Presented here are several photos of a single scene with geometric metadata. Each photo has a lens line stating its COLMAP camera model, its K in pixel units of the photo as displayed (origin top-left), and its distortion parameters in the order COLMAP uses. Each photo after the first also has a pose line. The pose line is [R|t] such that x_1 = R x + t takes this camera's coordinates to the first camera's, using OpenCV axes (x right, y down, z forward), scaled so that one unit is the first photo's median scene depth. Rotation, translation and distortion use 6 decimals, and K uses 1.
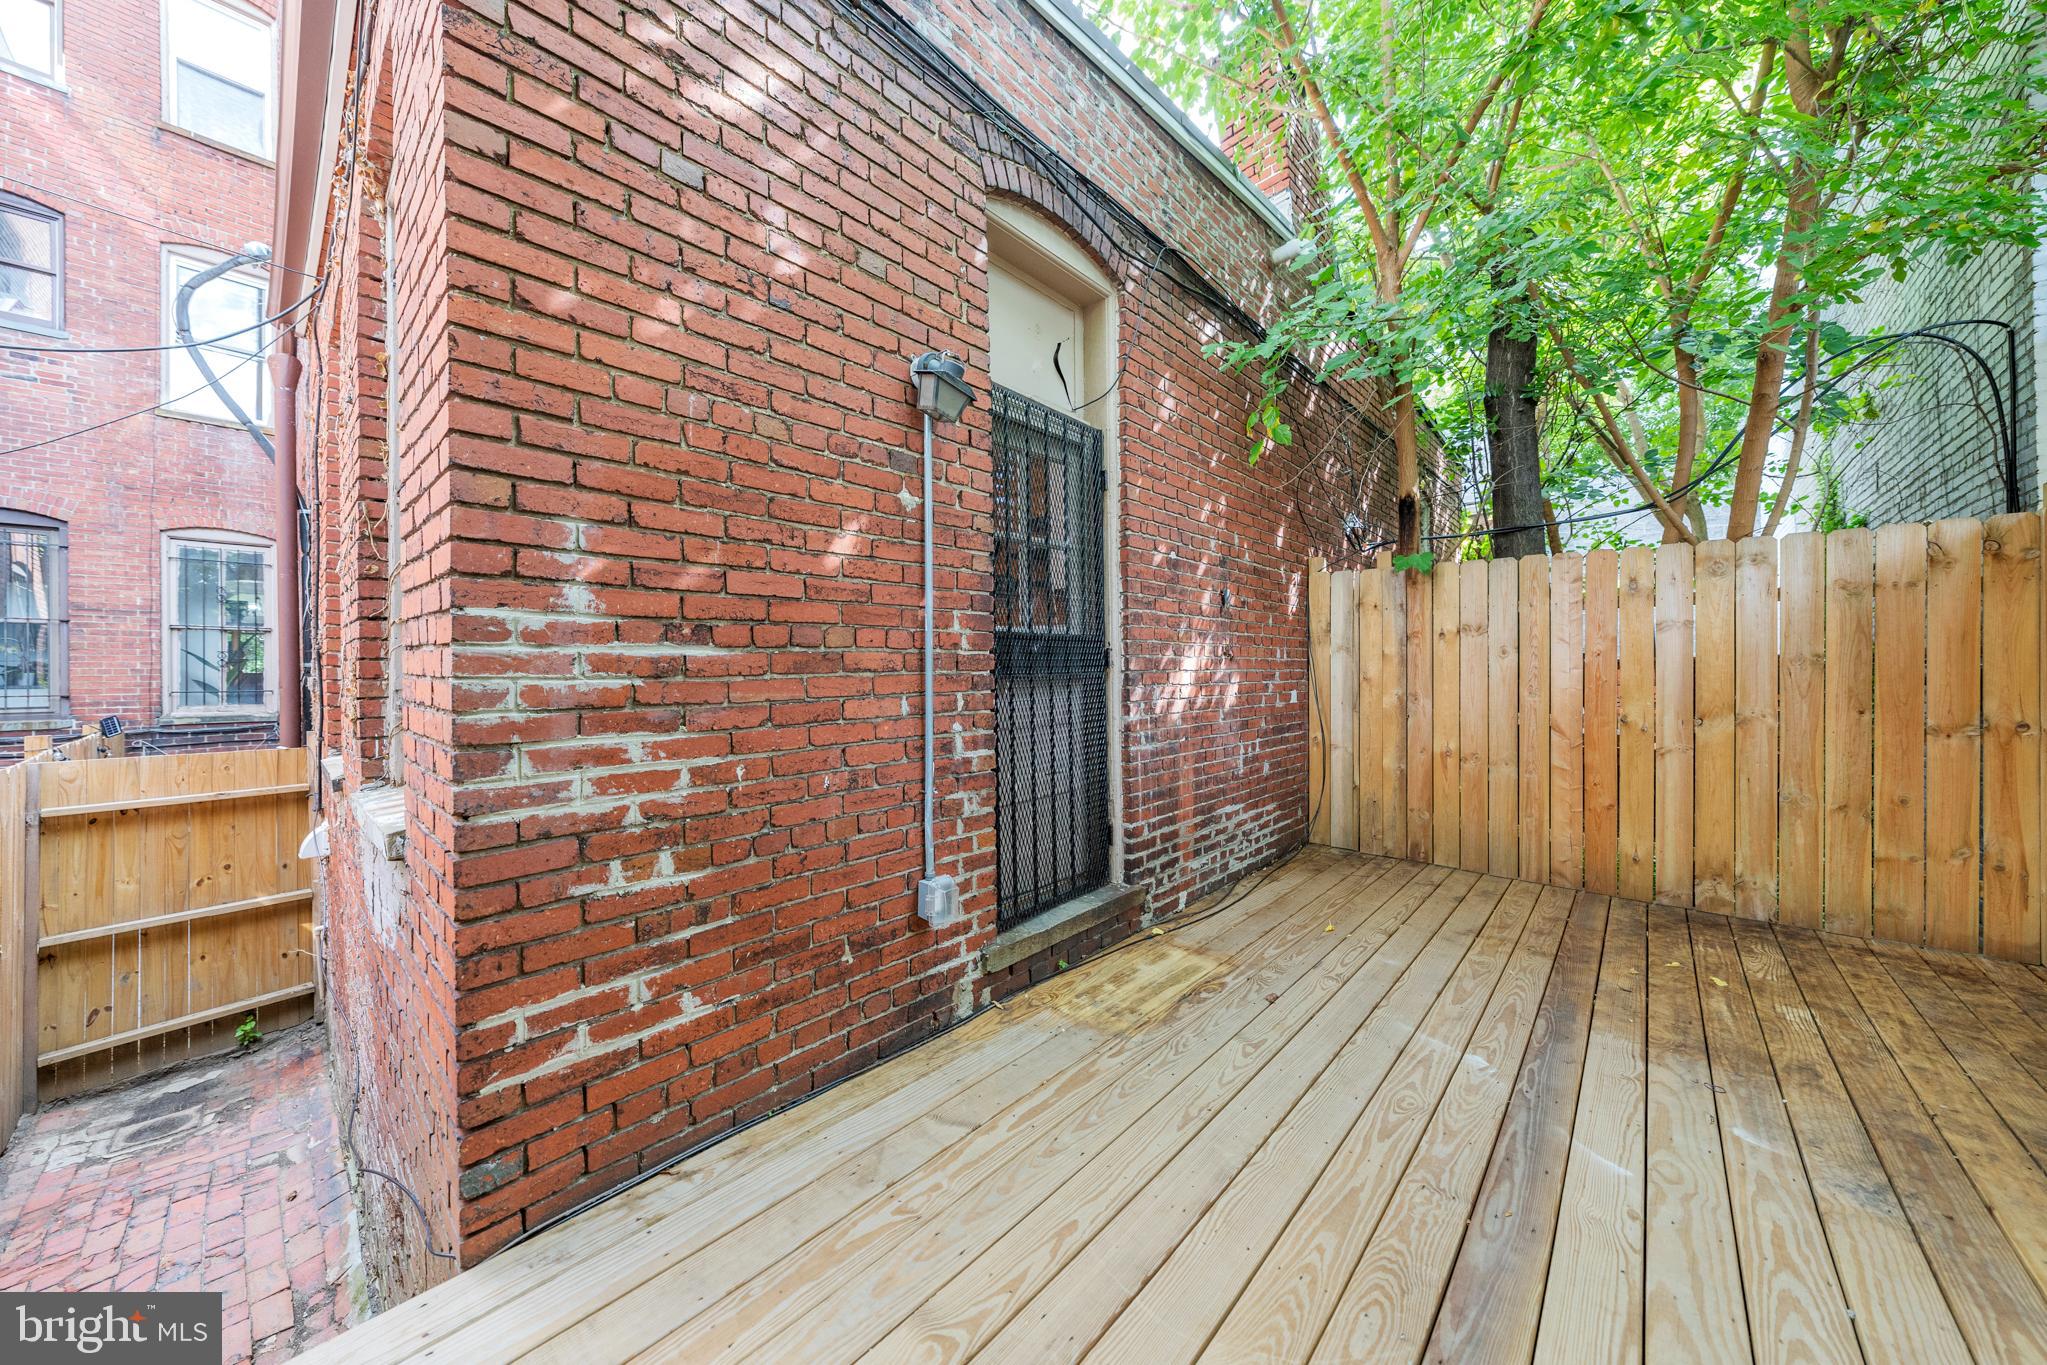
lens RADIAL K [[703.3, 0, 1023.5], [0, 703.3, 668.1], [0, 0, 1]] dist [-0.001281, -0.000441]
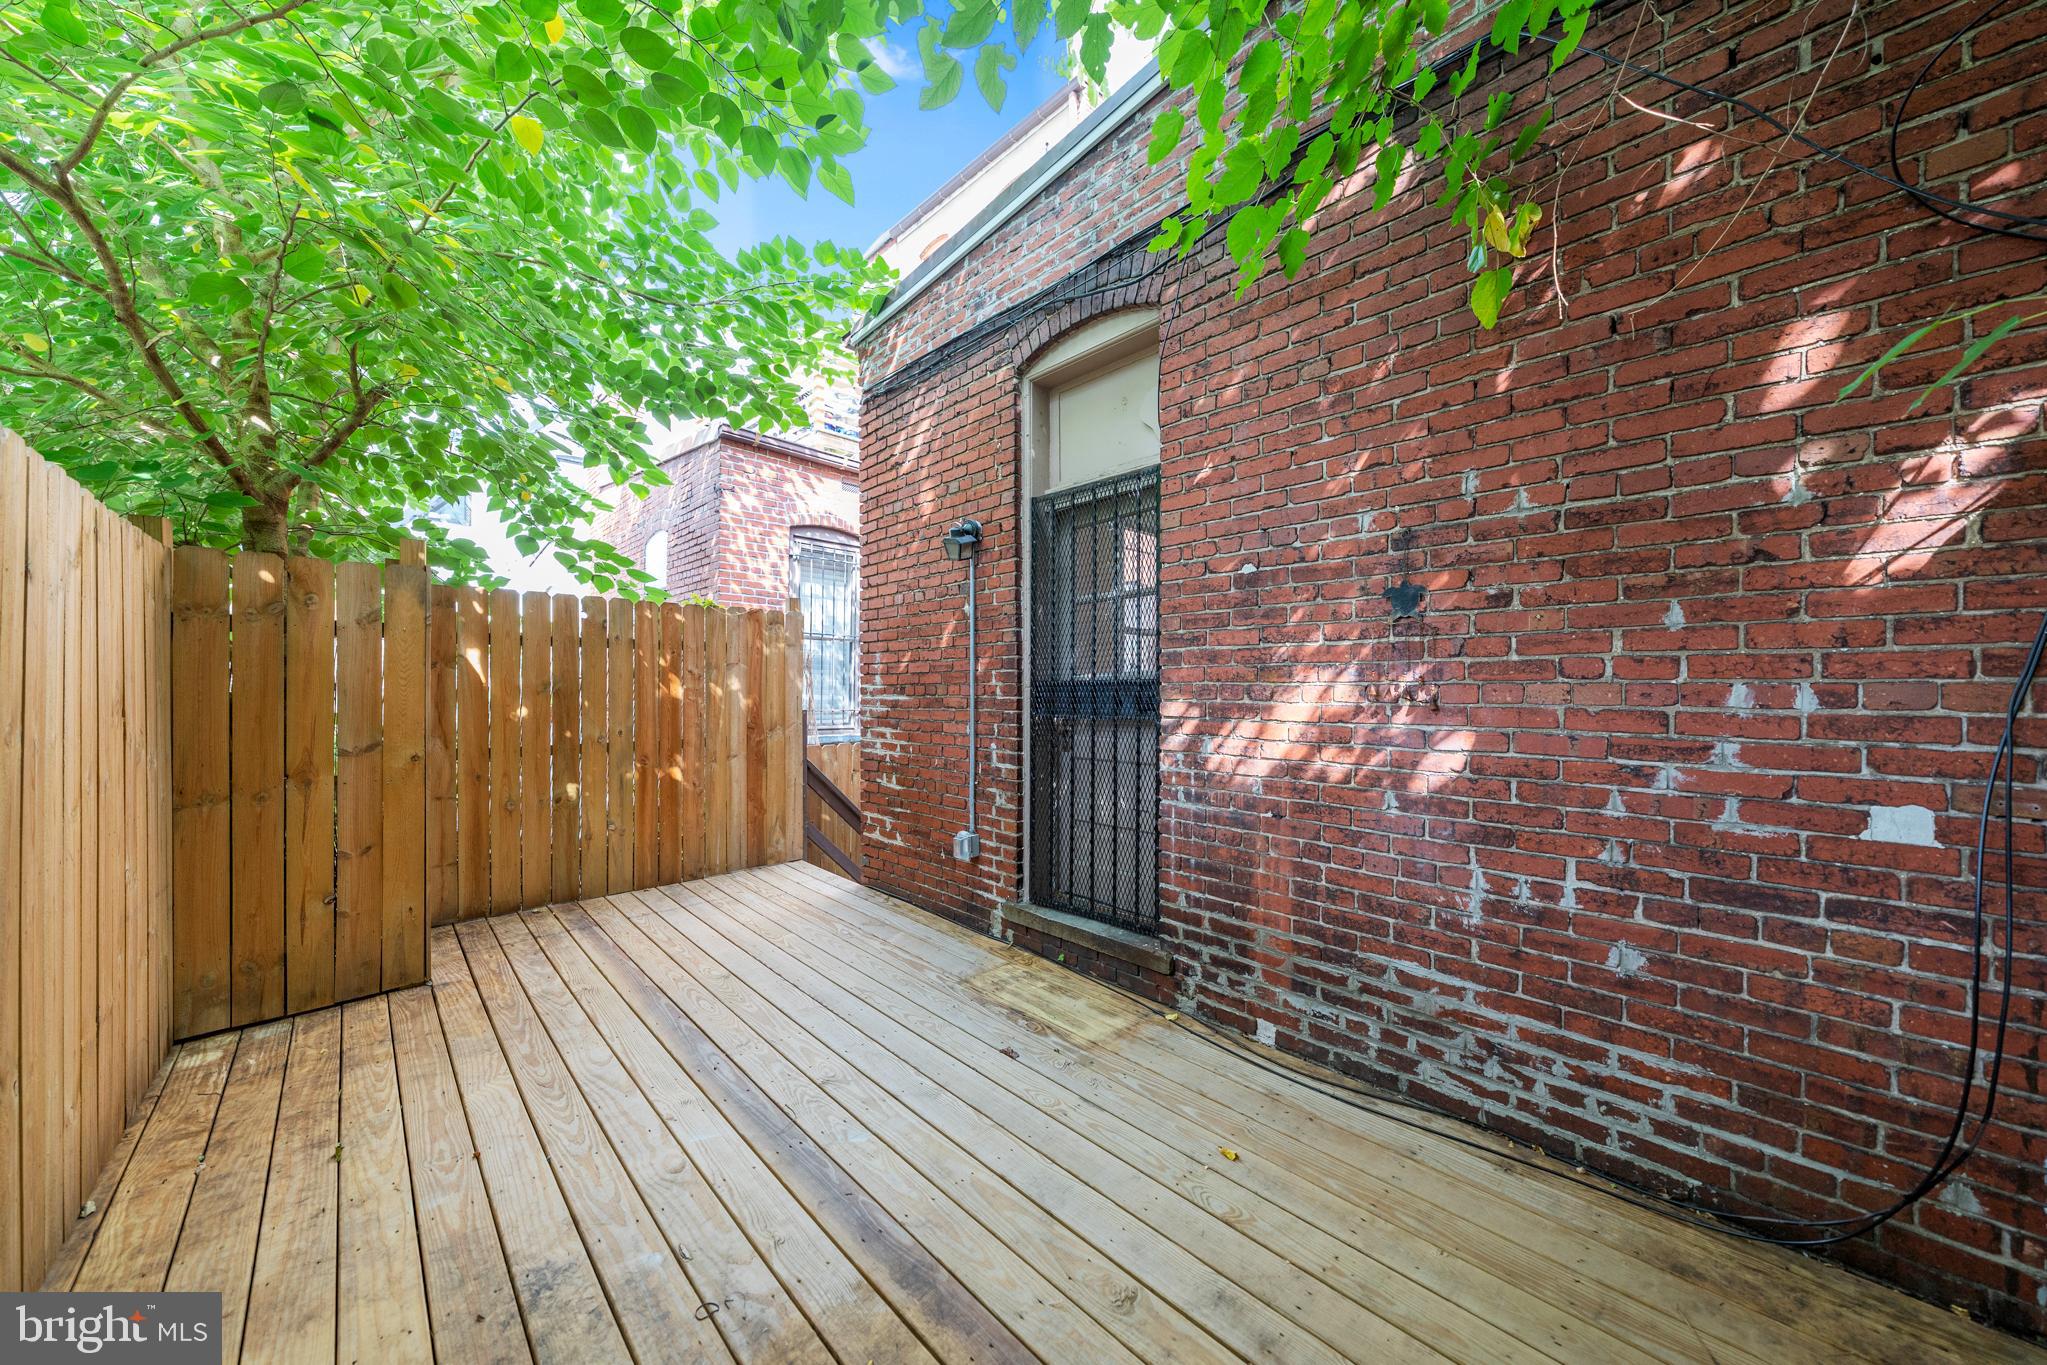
lens RADIAL K [[703.3, 0, 1024.5], [0, 703.3, 688.4], [0, 0, 1]] dist [-0.001281, -0.000441]
pose [[-0.074283, 0.003936, -0.997229, 1.420166], [-0.000899, 0.999992, 0.004014, -0.048037], [0.997237, 0.001195, -0.074279, 1.165271]]
